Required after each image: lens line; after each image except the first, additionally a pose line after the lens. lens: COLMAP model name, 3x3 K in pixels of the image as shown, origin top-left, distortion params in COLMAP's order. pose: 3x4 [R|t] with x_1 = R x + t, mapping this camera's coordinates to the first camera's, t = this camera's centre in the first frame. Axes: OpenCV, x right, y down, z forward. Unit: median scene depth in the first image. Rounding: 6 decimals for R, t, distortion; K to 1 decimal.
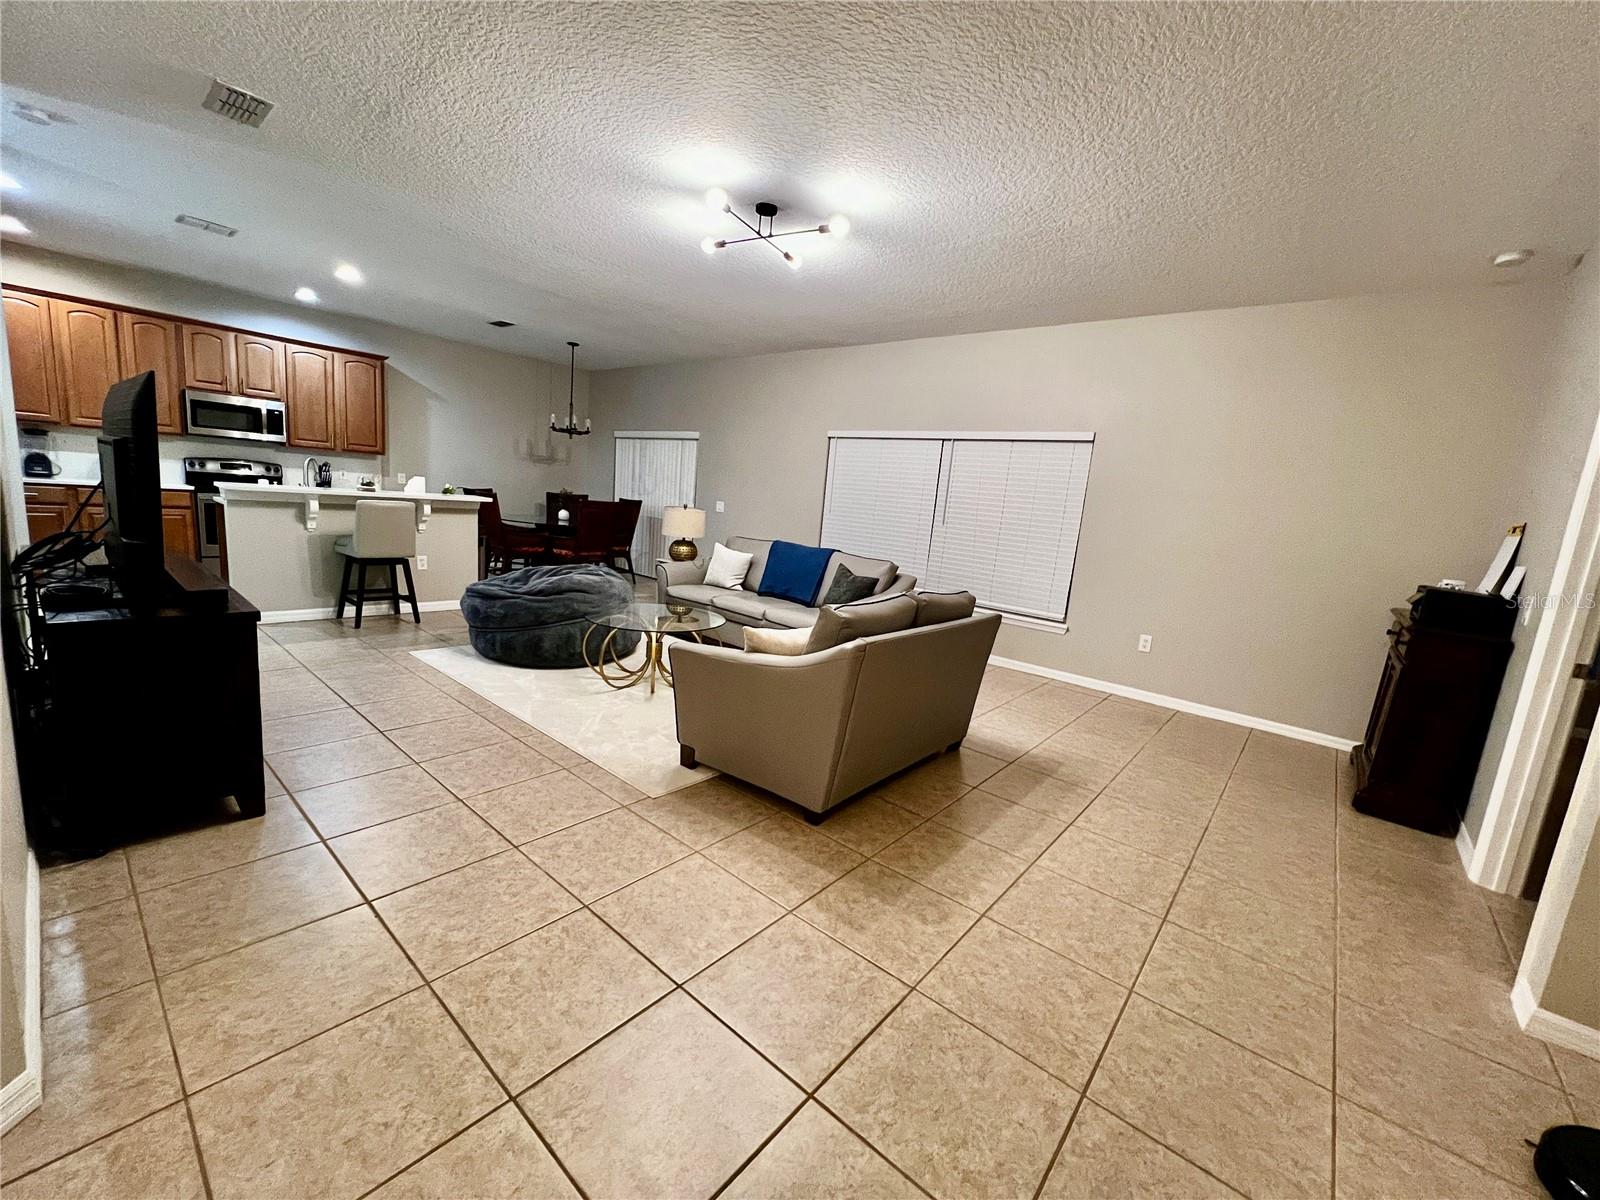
lens RADIAL K [[640.0, 0, 800.3], [0, 640.0, 602.8], [0, 0, 1]] dist [-0.000684, 0.000127]
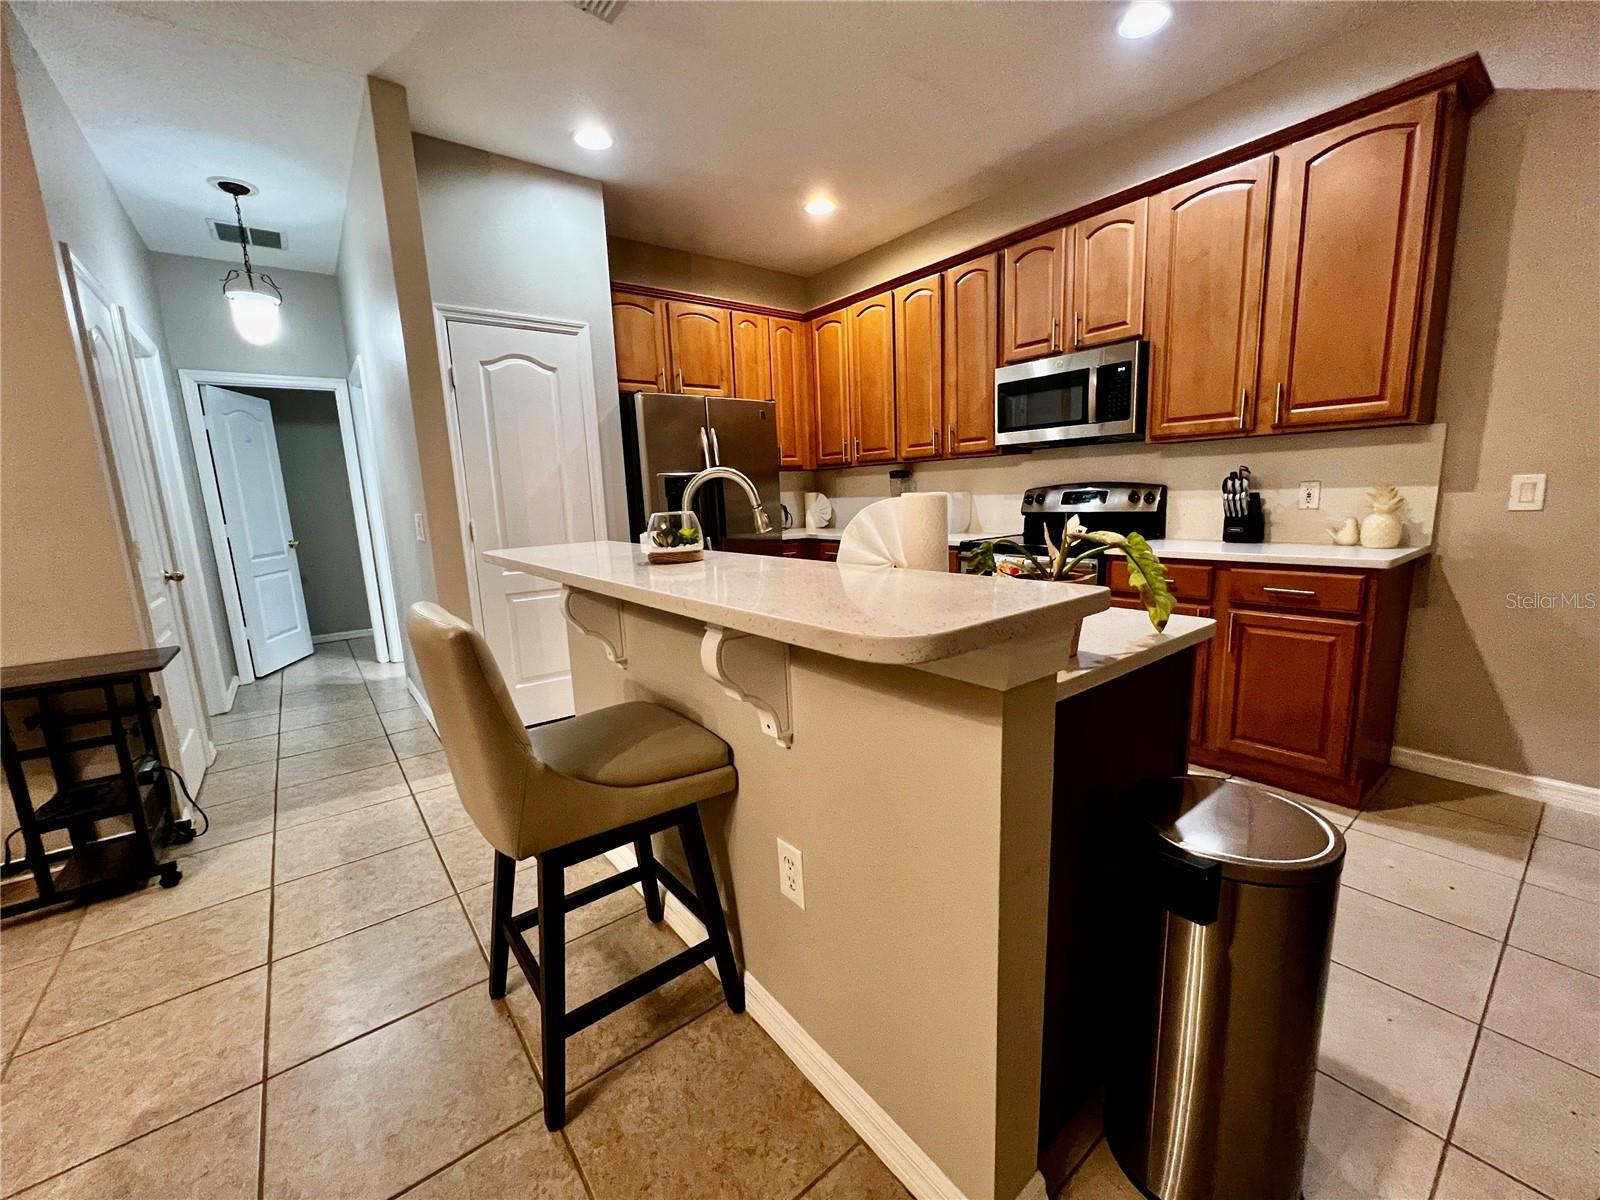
lens RADIAL K [[640.0, 0, 800.3], [0, 640.0, 602.8], [0, 0, 1]] dist [-0.000684, 0.000127]
pose [[-0.201300, 0.090285, -0.975360, -0.431926], [-0.142468, 0.982456, 0.120345, -0.210643], [0.969114, 0.163183, -0.184906, 1.174166]]
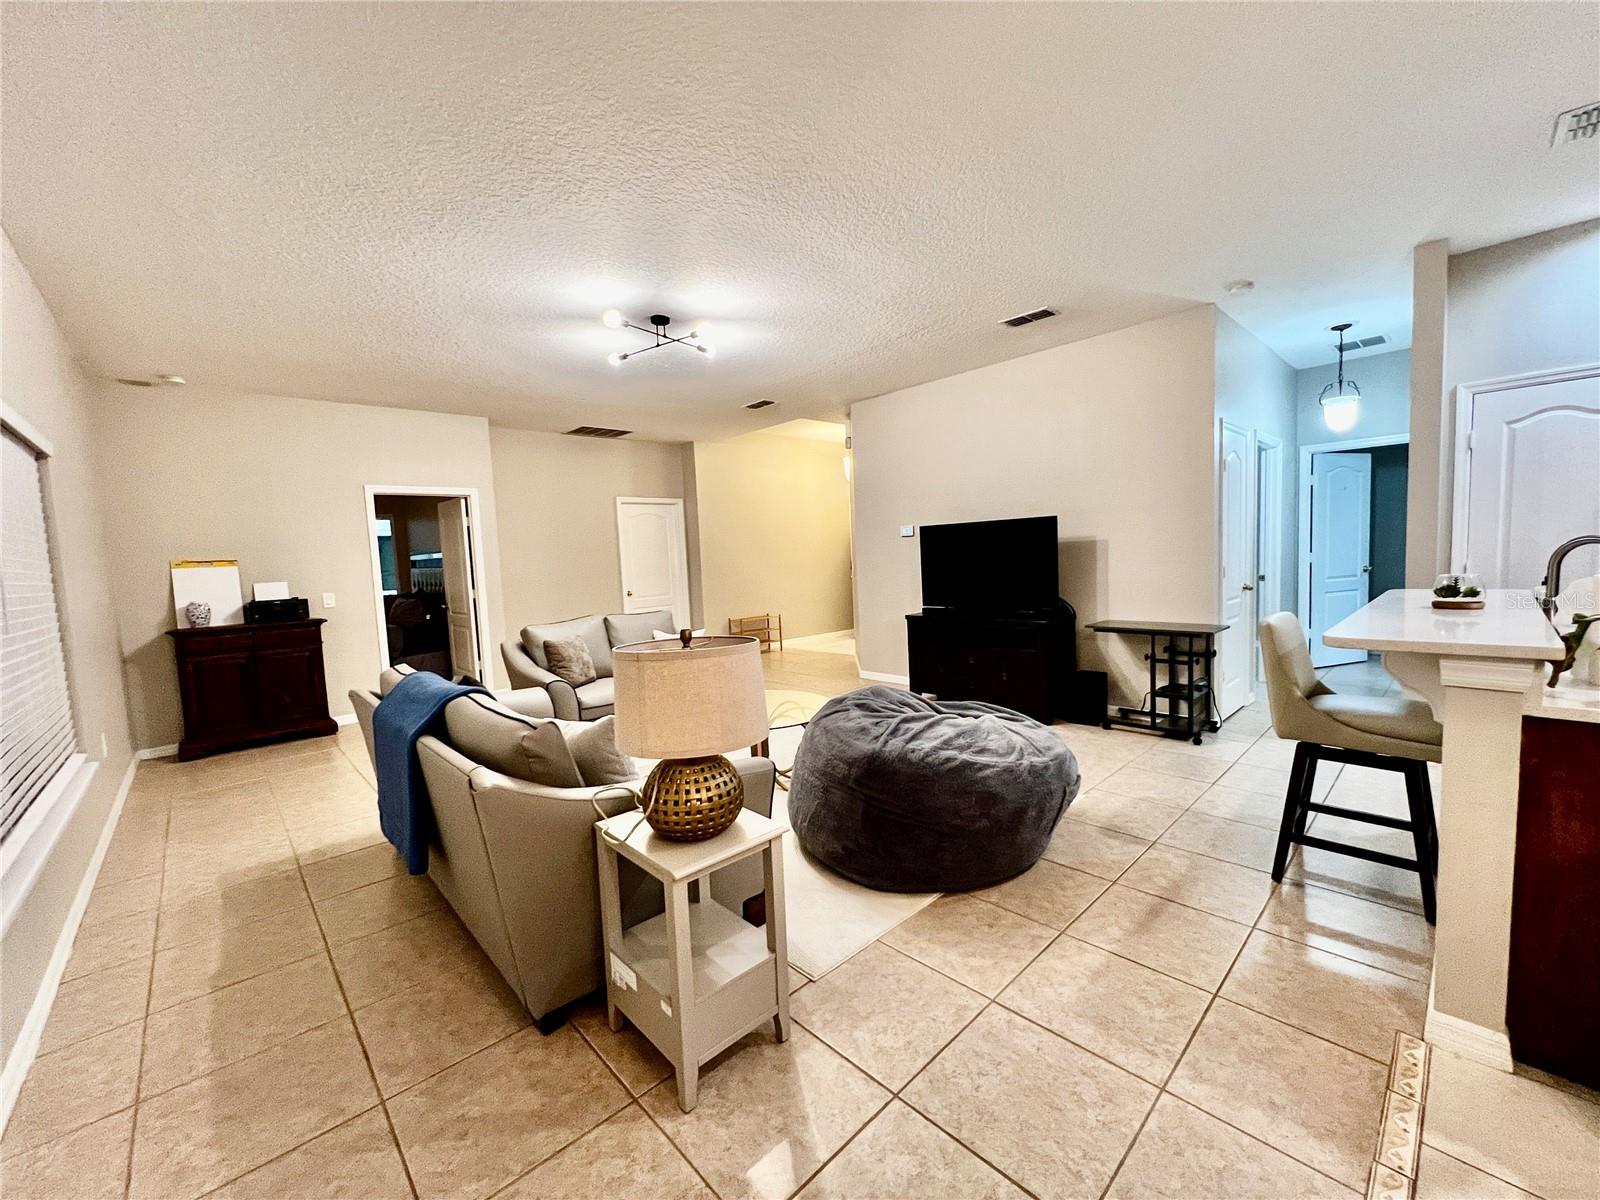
lens RADIAL K [[640.0, 0, 800.3], [0, 640.0, 602.8], [0, 0, 1]] dist [-0.000684, 0.000127]
pose [[-0.992723, -0.050338, 0.109392, -0.316351], [-0.021618, 0.968176, 0.249336, -0.288920], [-0.118462, 0.245157, -0.962219, 1.535357]]
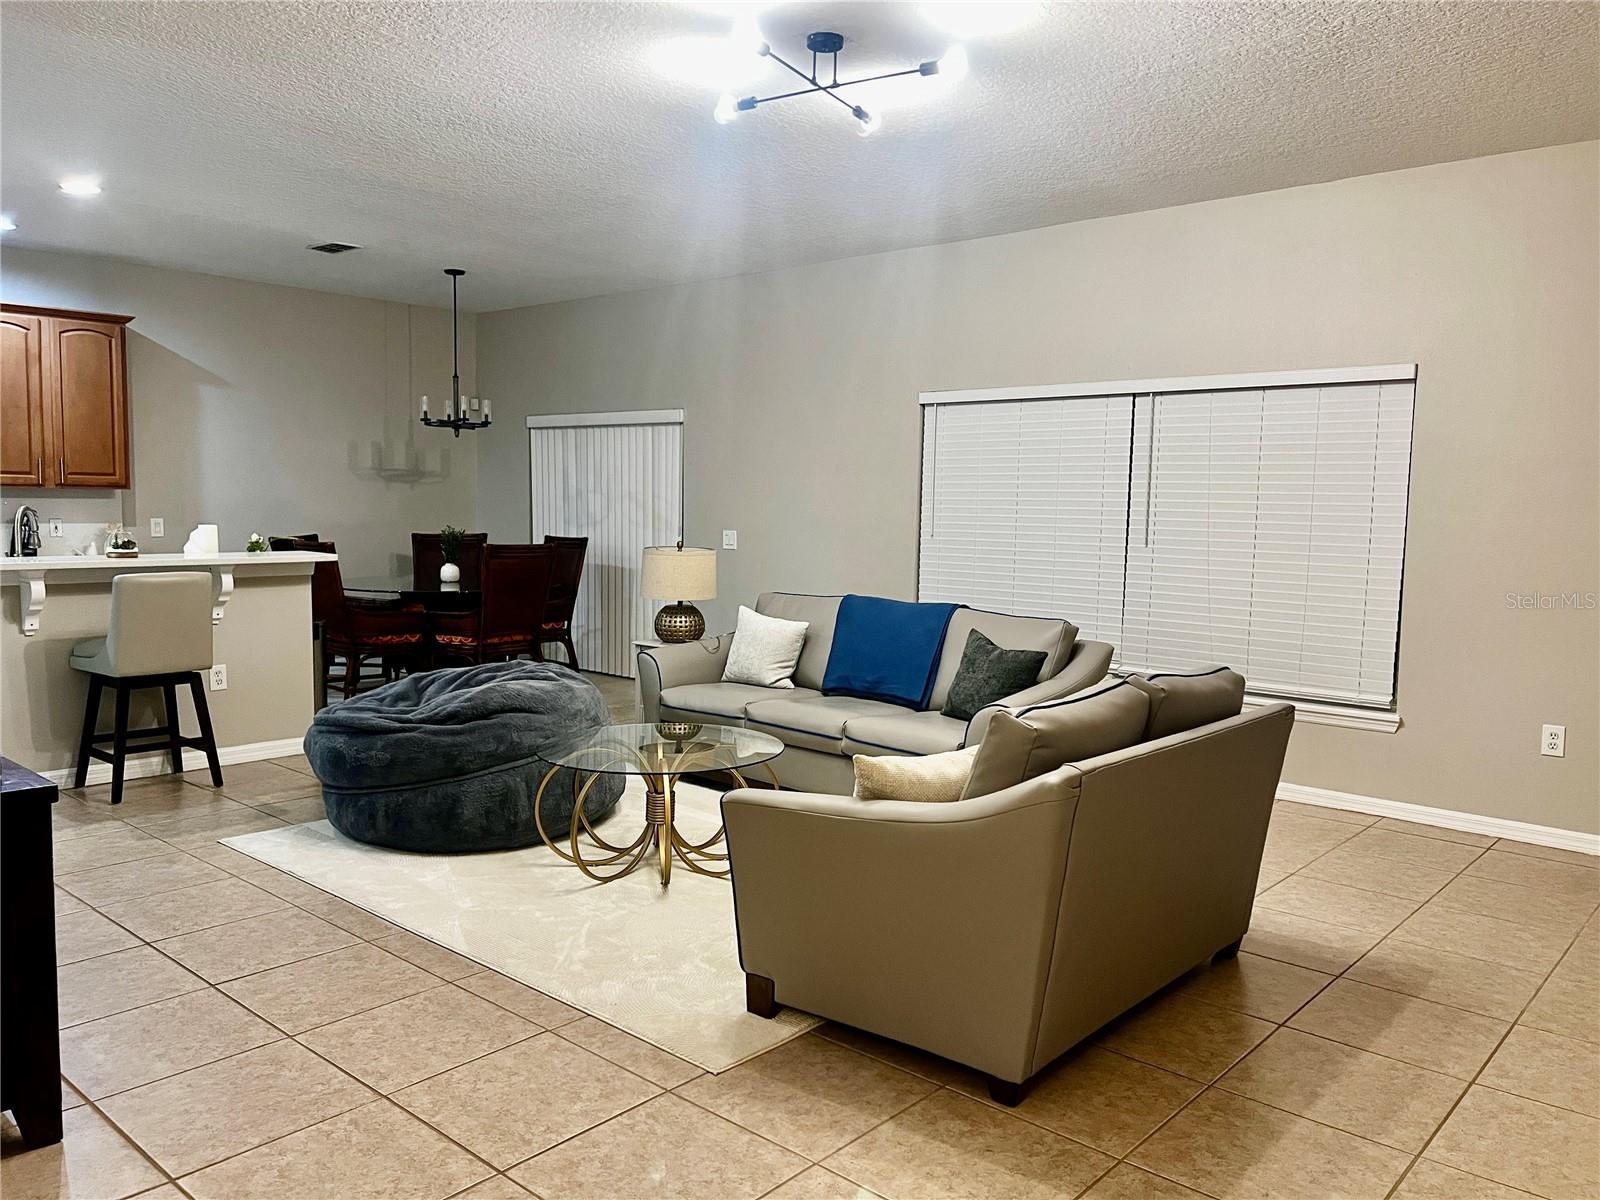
lens RADIAL K [[1198.9, 0, 809.1], [0, 1198.9, 606.8], [0, 0, 1]] dist [0.064369, -0.075467]
pose [[0.997372, -0.067200, -0.027074, -0.050172], [0.064884, 0.994770, -0.078884, -0.007629], [0.032234, 0.076920, 0.996516, -0.049280]]
